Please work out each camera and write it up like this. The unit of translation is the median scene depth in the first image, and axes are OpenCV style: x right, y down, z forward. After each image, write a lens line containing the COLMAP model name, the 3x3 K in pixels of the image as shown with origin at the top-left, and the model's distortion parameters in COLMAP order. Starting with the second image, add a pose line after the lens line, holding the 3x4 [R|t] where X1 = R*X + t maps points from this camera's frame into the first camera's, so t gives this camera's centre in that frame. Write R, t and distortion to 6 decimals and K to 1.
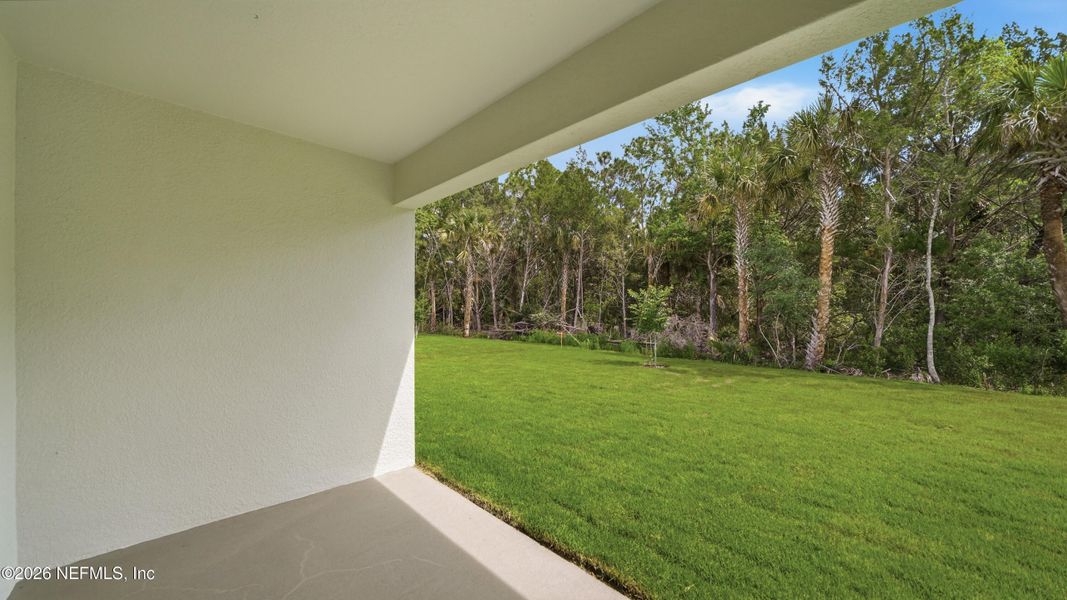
lens RADIAL K [[374.7, 0, 531.9], [0, 374.7, 304.5], [0, 0, 1]] dist [-0.019504, -0.000079]
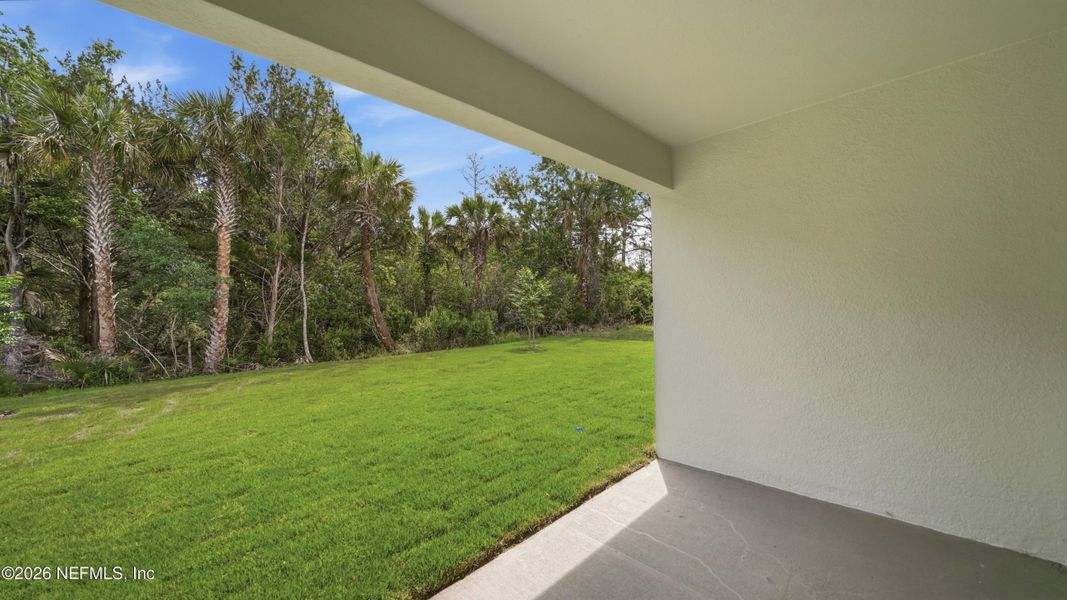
lens RADIAL K [[374.7, 0, 531.9], [0, 374.7, 304.5], [0, 0, 1]] dist [-0.019504, -0.000079]
pose [[0.025554, -0.011129, 0.999611, -0.165641], [0.011350, 0.999877, 0.010842, 0.001690], [-0.999609, 0.011069, 0.025678, 0.164544]]
